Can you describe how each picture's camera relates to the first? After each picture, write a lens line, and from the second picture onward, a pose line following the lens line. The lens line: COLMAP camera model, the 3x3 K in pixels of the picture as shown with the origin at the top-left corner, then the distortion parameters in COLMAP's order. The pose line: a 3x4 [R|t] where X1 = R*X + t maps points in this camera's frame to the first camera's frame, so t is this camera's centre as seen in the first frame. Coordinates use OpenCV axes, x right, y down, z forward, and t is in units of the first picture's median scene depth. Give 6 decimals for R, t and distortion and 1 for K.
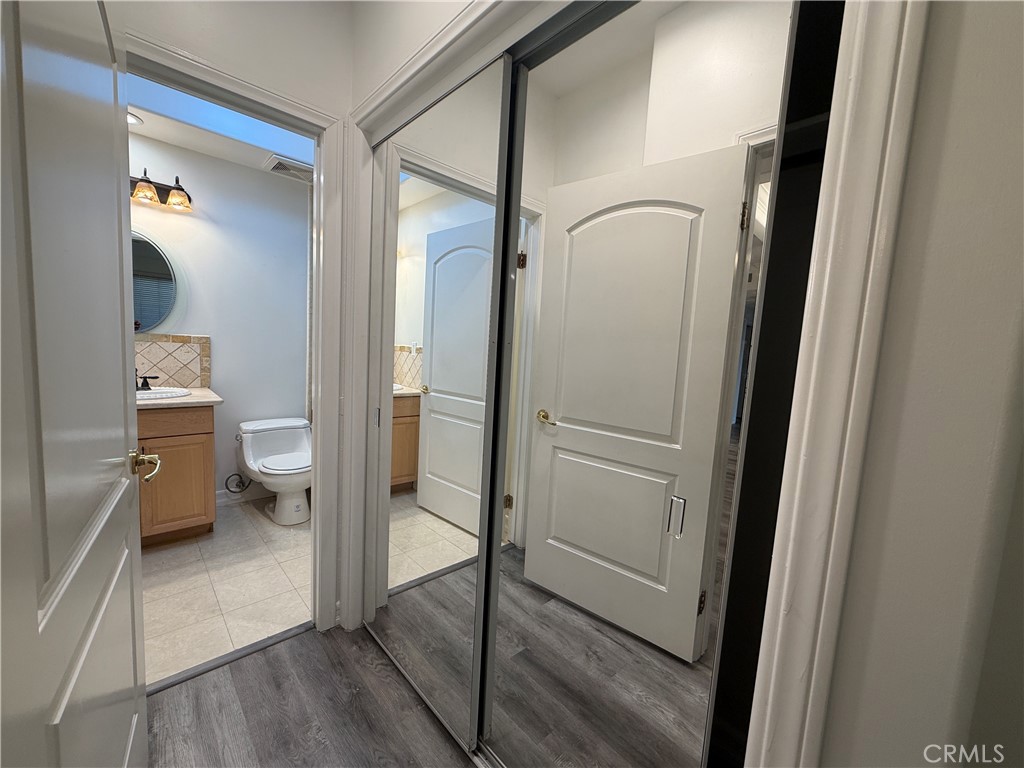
lens RADIAL K [[405.3, 0, 512.0], [0, 405.3, 384.0], [0, 0, 1]] dist [-0.000508, 0.000172]
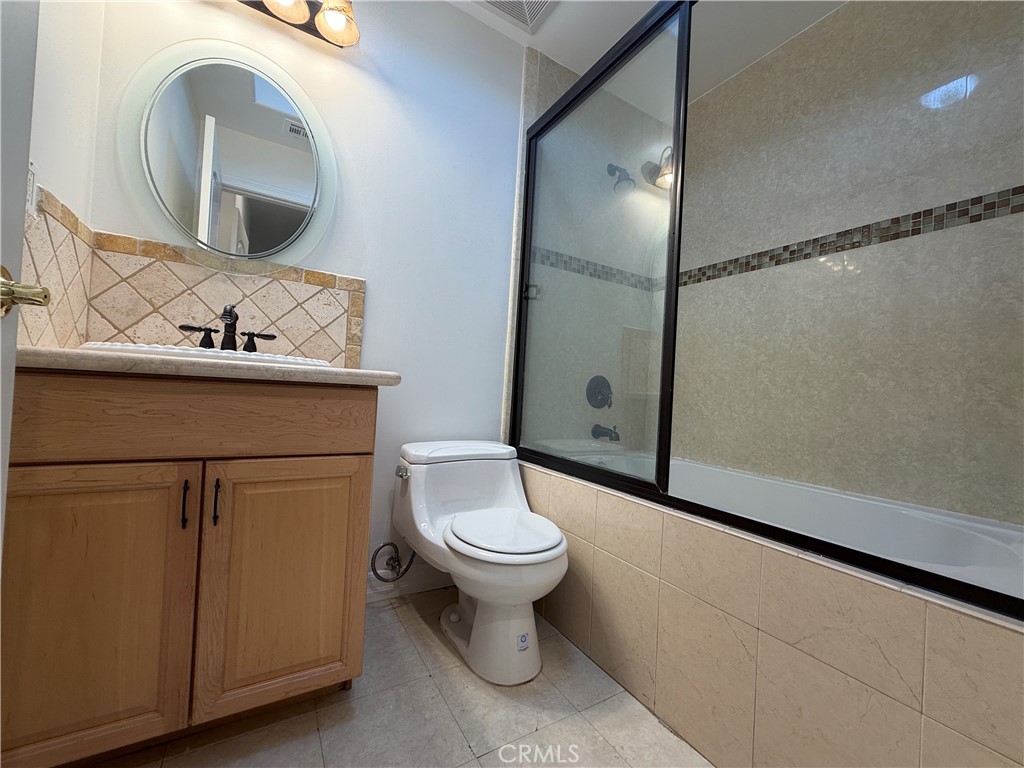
lens RADIAL K [[405.3, 0, 512.0], [0, 405.3, 384.0], [0, 0, 1]] dist [-0.000508, 0.000172]
pose [[0.976508, -0.004476, -0.215435, -0.442330], [-0.022145, 0.992406, -0.120995, 0.084316], [0.214341, 0.122923, 0.968993, 0.538099]]
